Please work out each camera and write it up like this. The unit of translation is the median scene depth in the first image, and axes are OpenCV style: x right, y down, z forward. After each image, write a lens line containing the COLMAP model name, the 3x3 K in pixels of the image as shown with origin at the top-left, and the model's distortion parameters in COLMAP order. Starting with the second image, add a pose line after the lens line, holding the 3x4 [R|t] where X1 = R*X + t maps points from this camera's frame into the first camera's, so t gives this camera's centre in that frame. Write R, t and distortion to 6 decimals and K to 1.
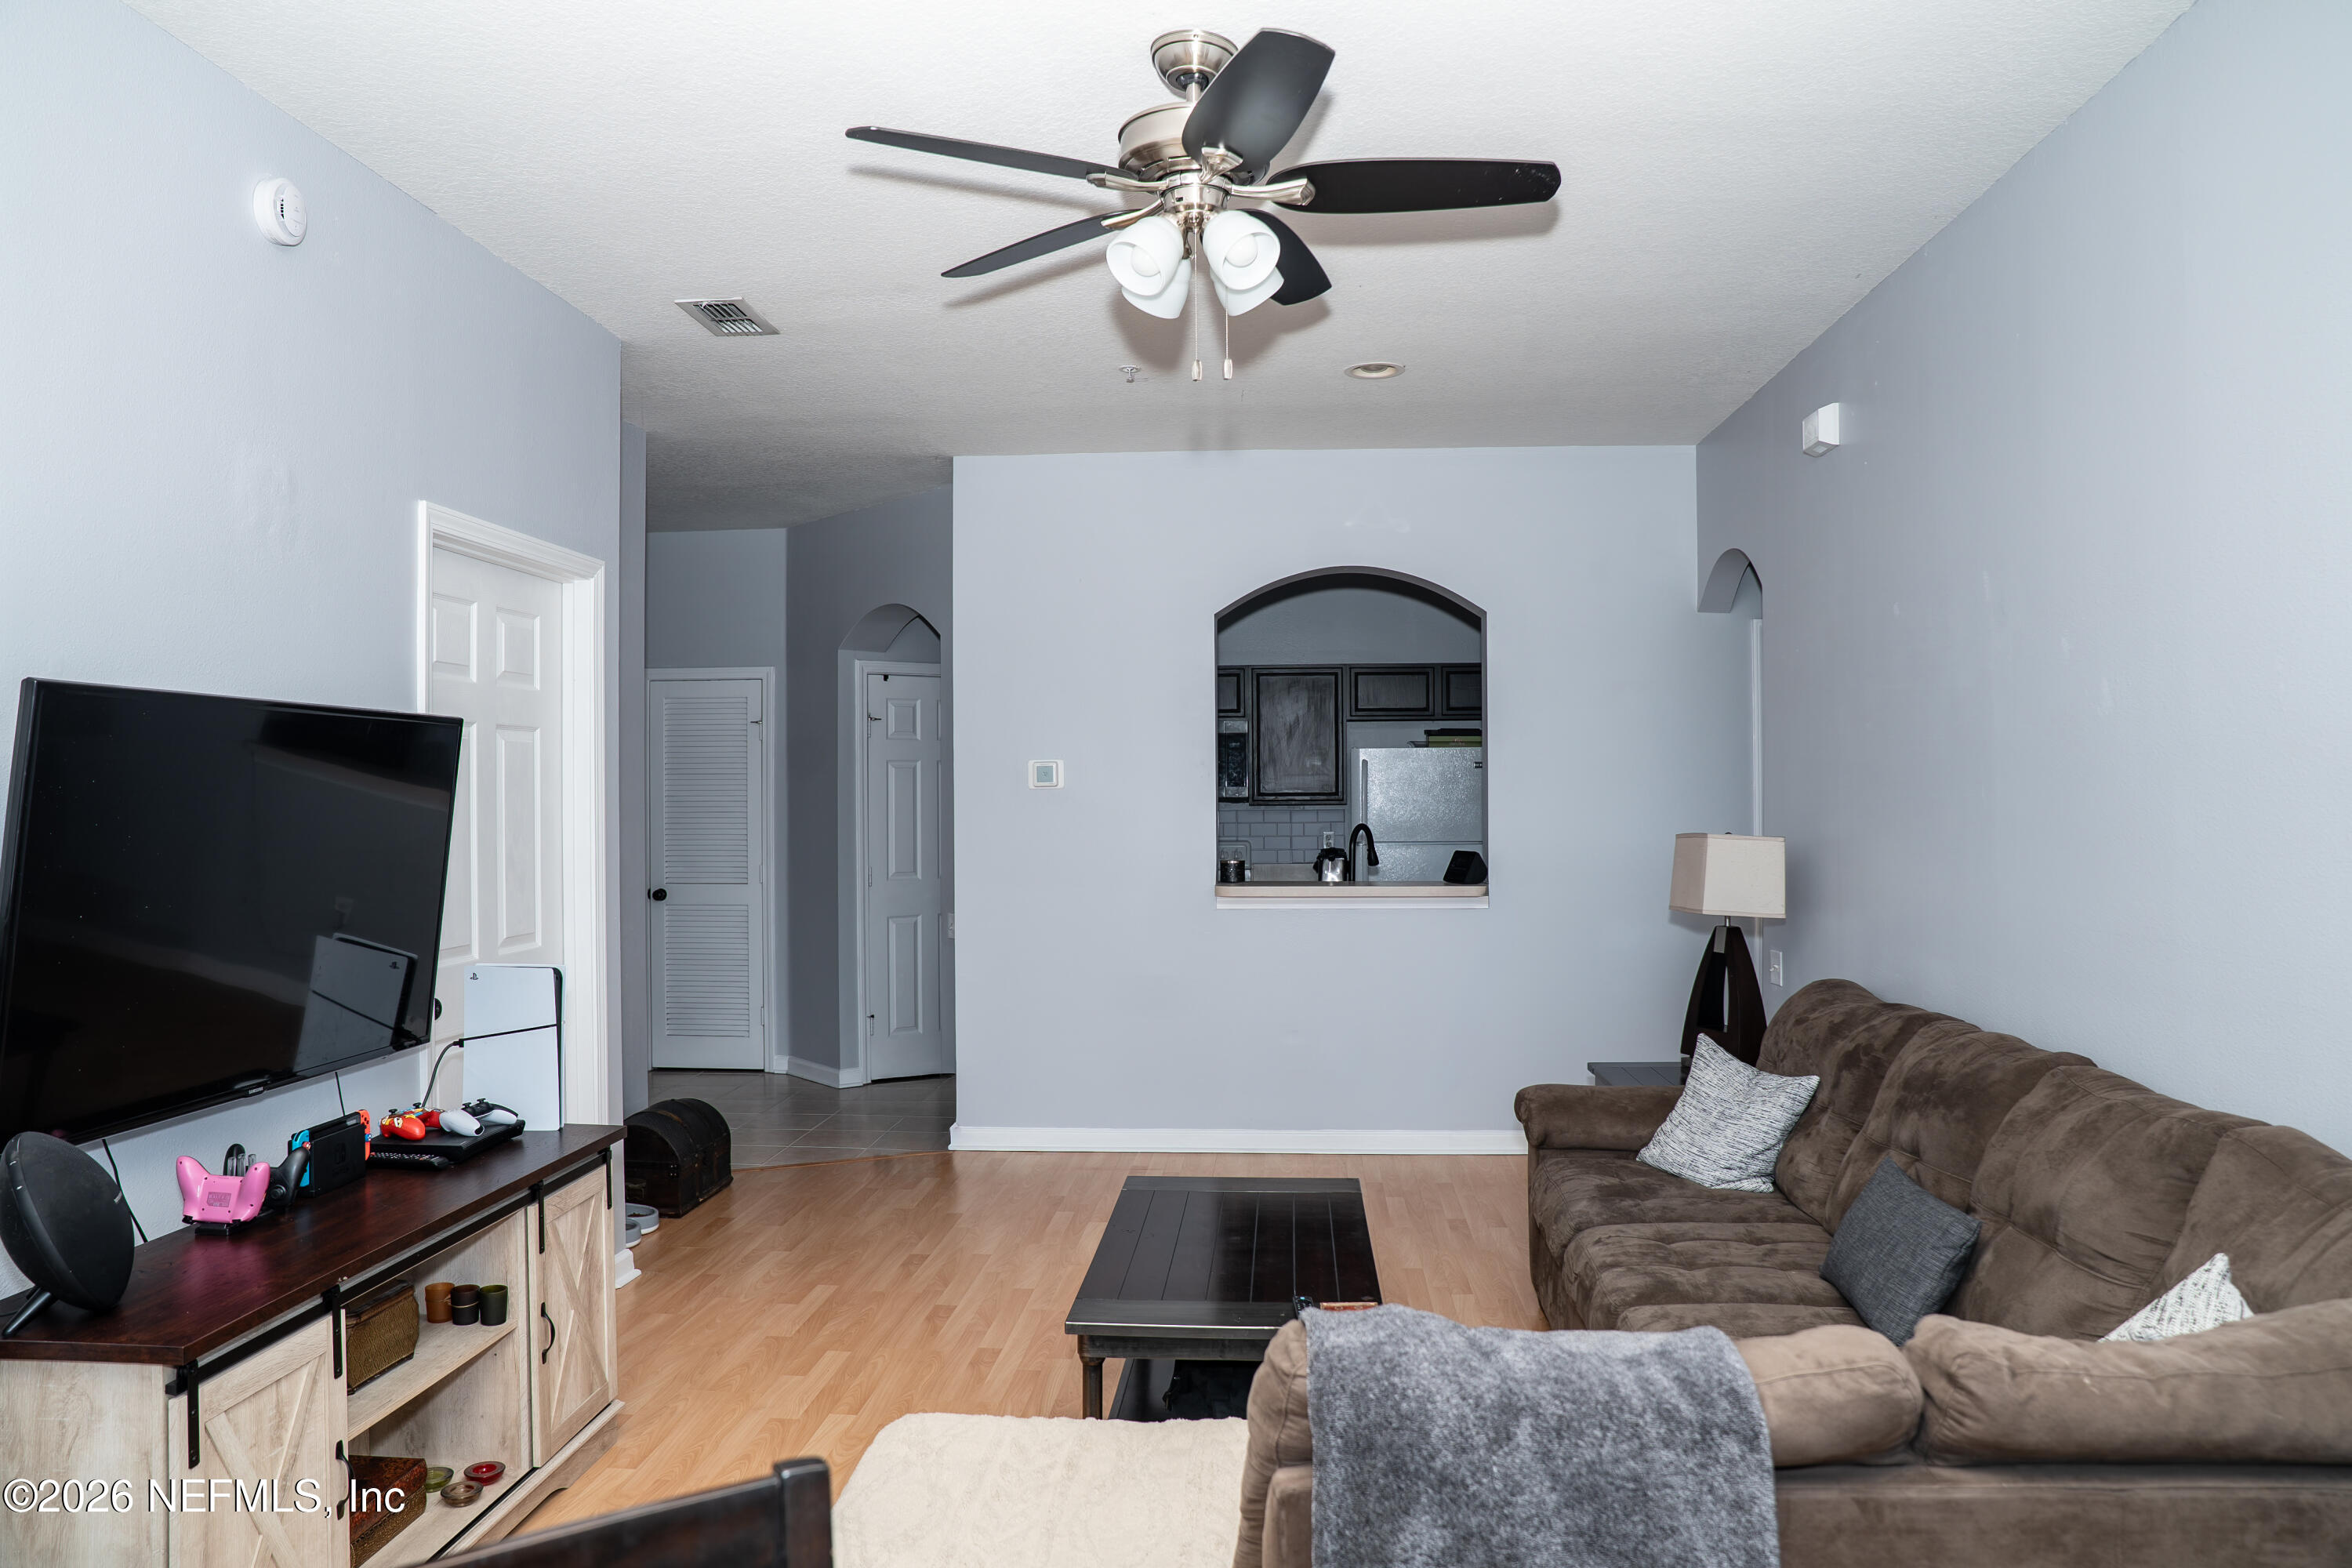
lens RADIAL K [[1751.6, 0, 1176.0], [0, 1751.6, 784.0], [0, 0, 1]] dist [-0.051392, 0.009749]
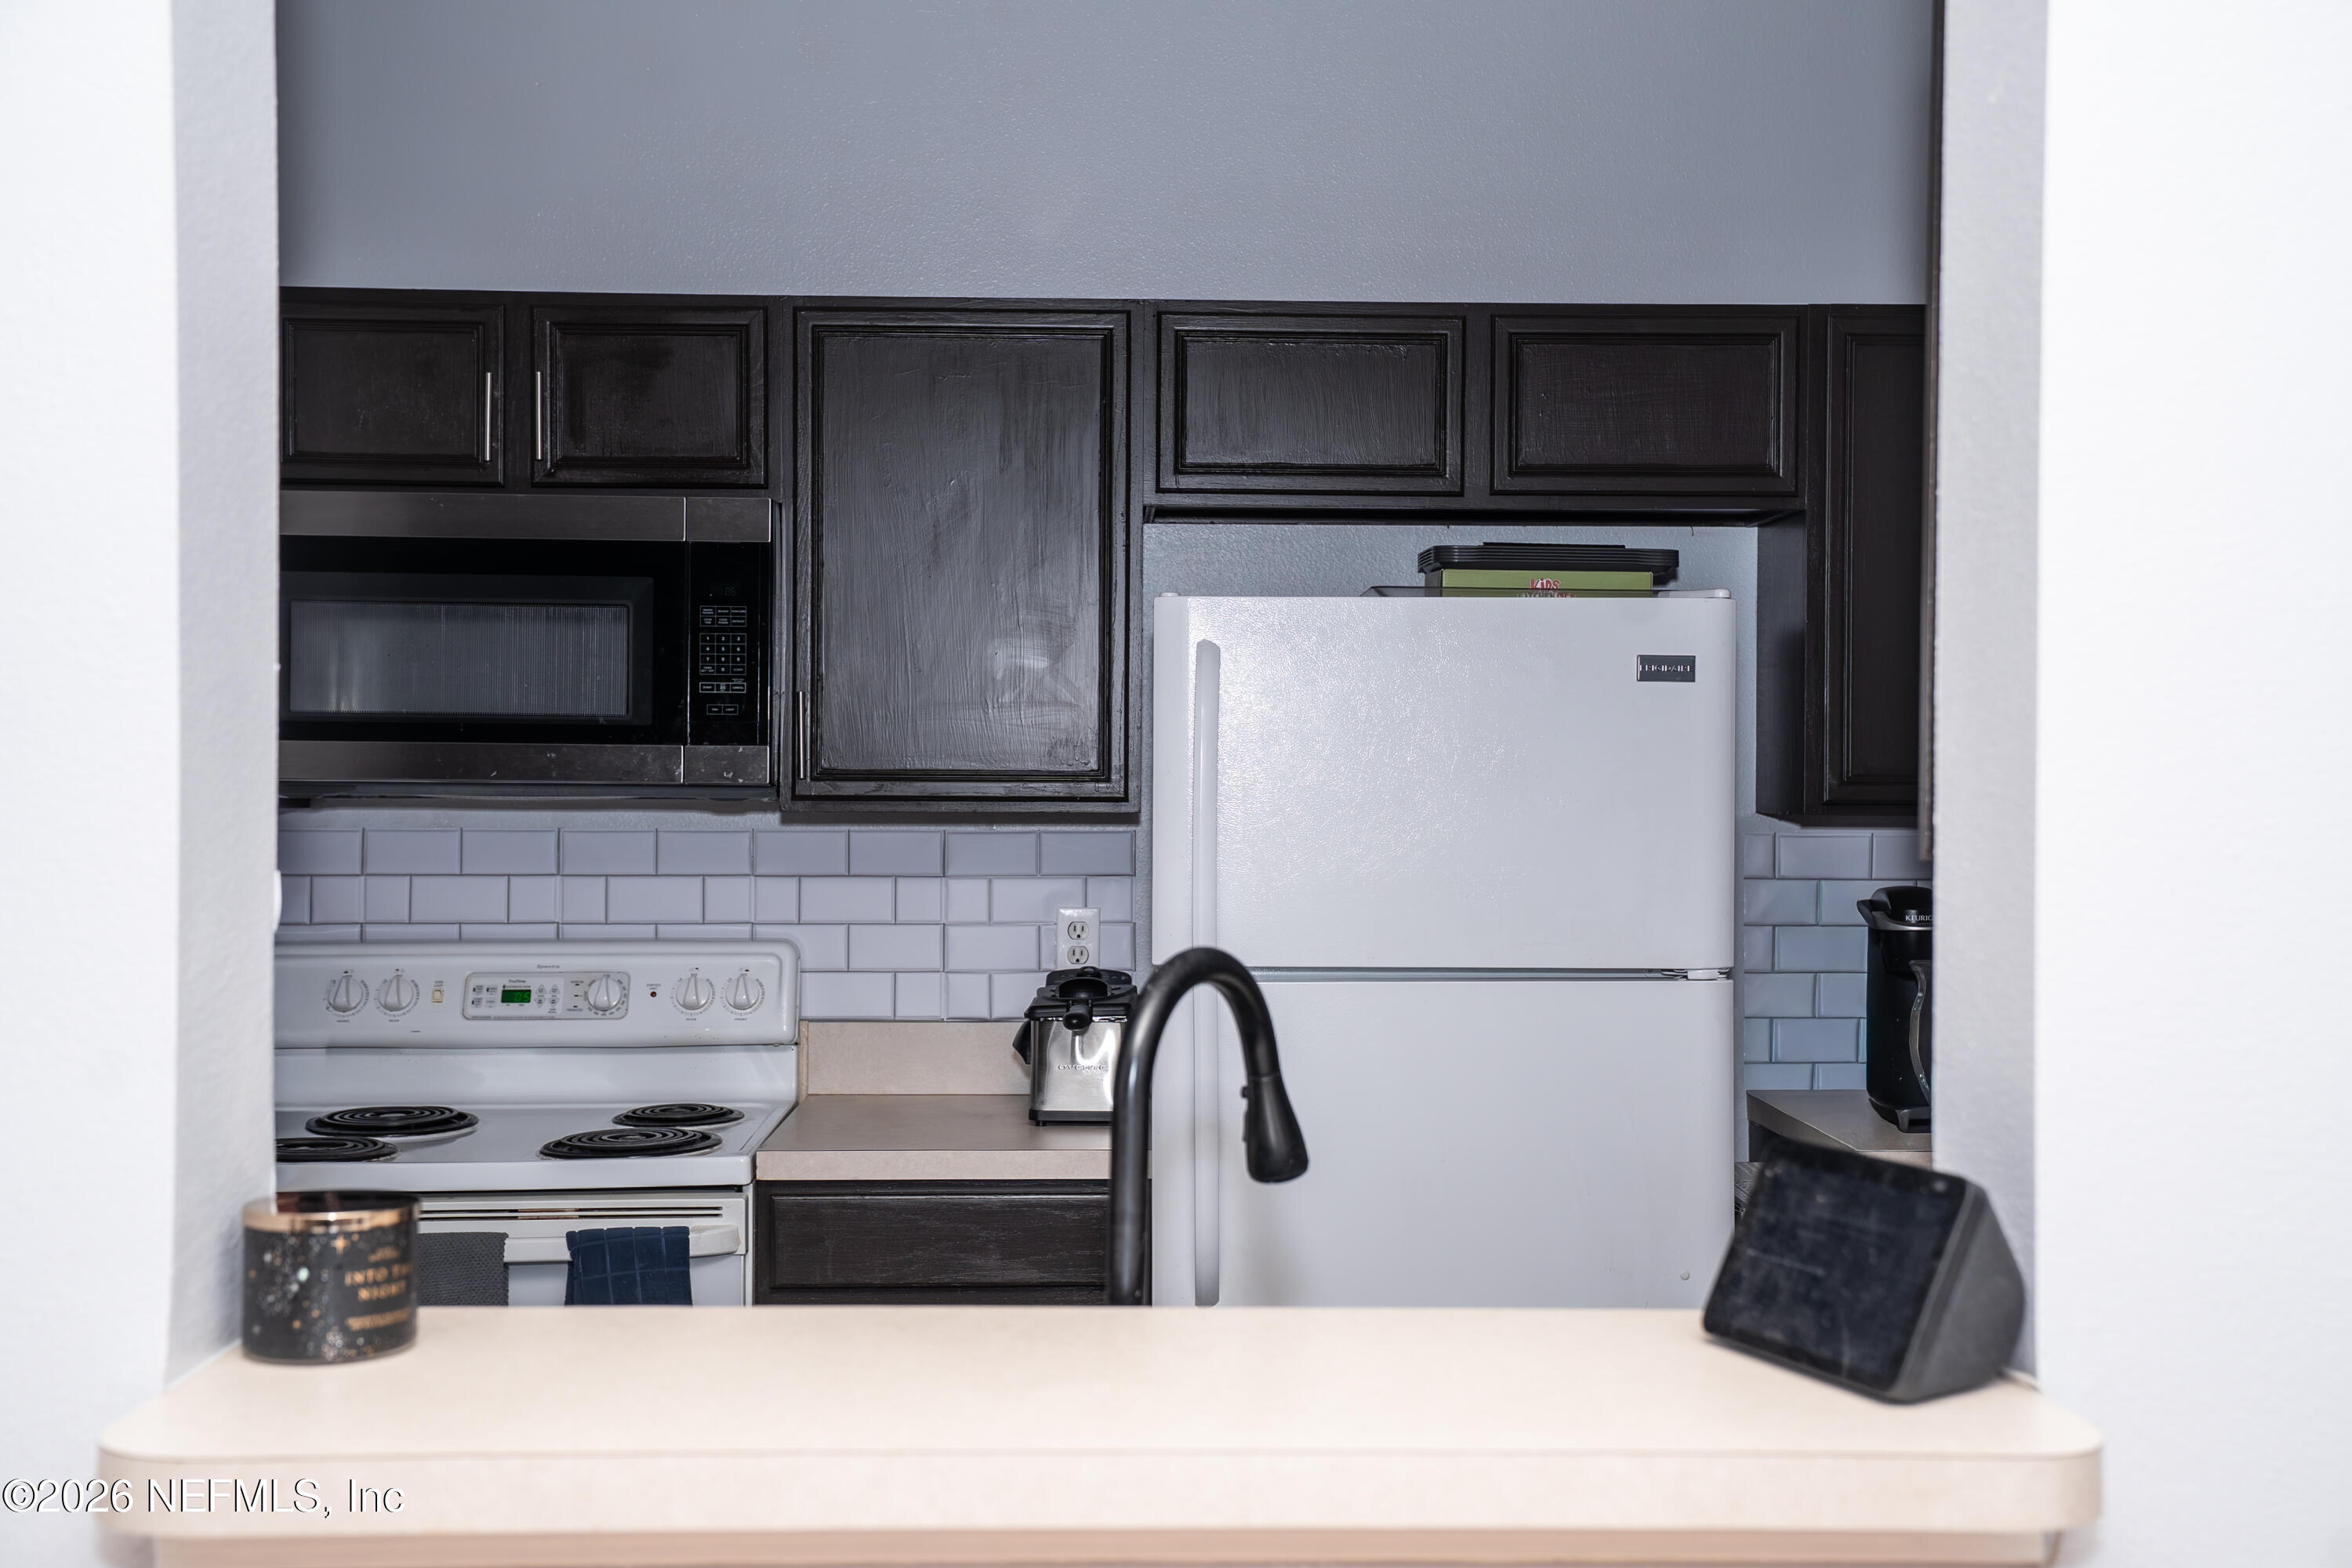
lens RADIAL K [[2707.8, 0, 1176.0], [0, 2707.8, 784.0], [0, 0, 1]] dist [-0.002782, -0.004399]
pose [[0.995042, 0.009073, 0.099041, 0.061037], [-0.009474, 0.999949, 0.003578, 0.005471], [-0.099003, -0.004499, 0.995077, 0.576188]]
